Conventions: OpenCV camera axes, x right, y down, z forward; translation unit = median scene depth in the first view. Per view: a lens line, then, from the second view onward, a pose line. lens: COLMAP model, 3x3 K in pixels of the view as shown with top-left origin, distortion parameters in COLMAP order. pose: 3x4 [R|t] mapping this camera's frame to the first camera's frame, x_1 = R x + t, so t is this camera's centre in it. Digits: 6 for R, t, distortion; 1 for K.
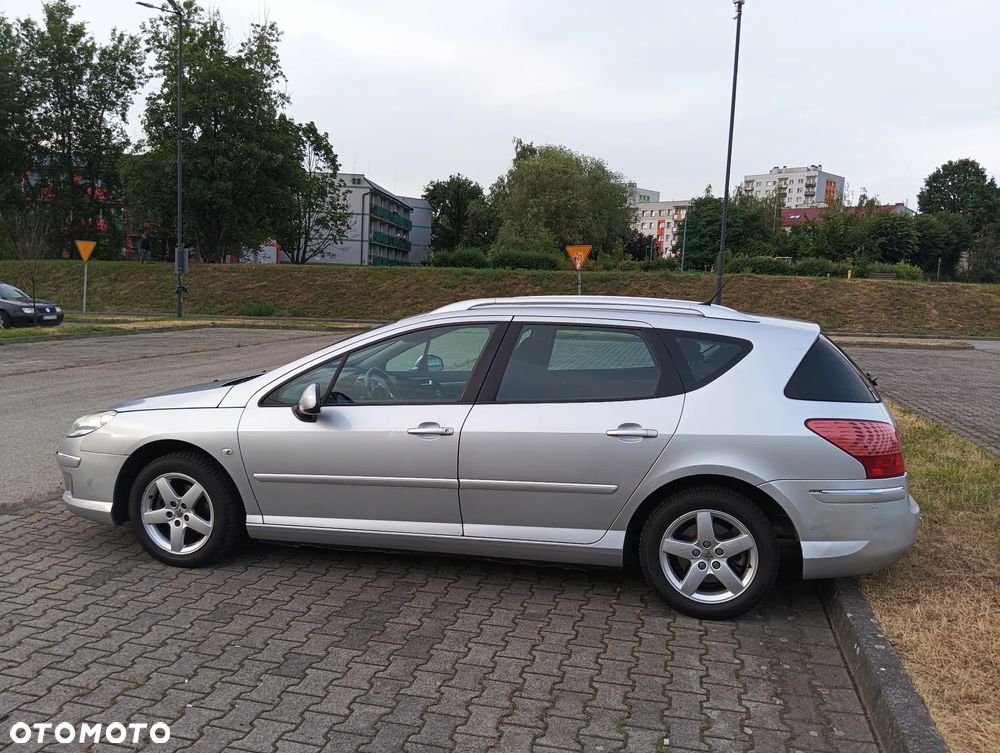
lens RADIAL K [[815.0, 0, 499.4], [0, 815.0, 379.3], [0, 0, 1]] dist [0.084933, -0.170489]
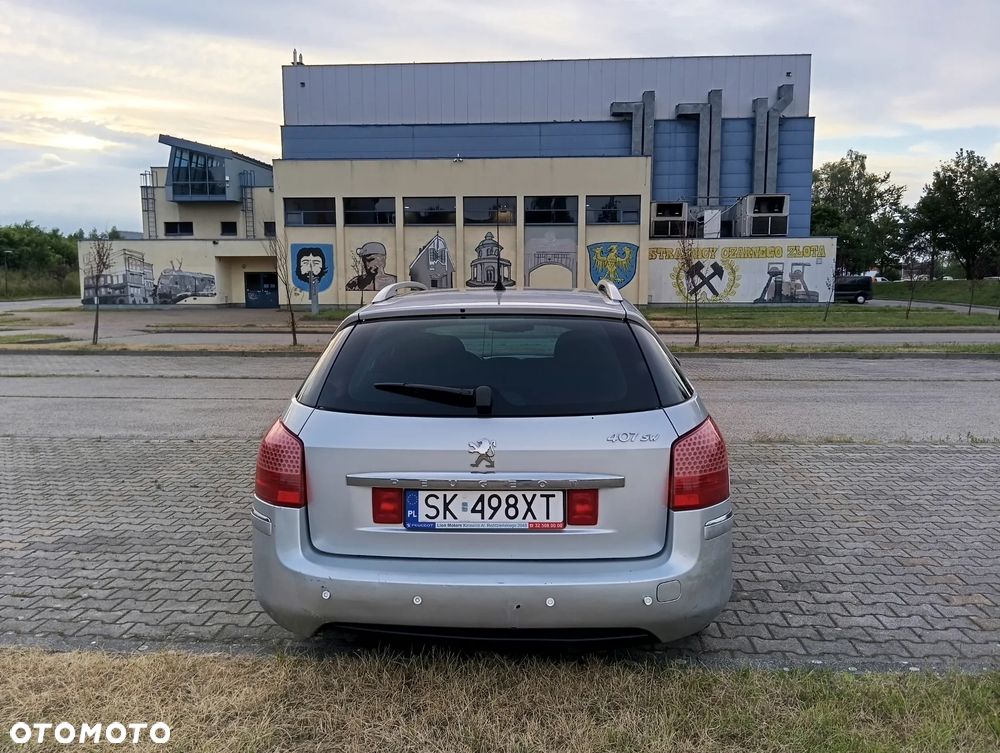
lens RADIAL K [[815.4, 0, 503.2], [0, 815.4, 380.9], [0, 0, 1]] dist [0.084835, -0.163277]
pose [[0.161921, 0.079785, -0.983573, 1.052867], [-0.102092, 0.992732, 0.063721, -0.052309], [0.981508, 0.090097, 0.168890, 0.906561]]
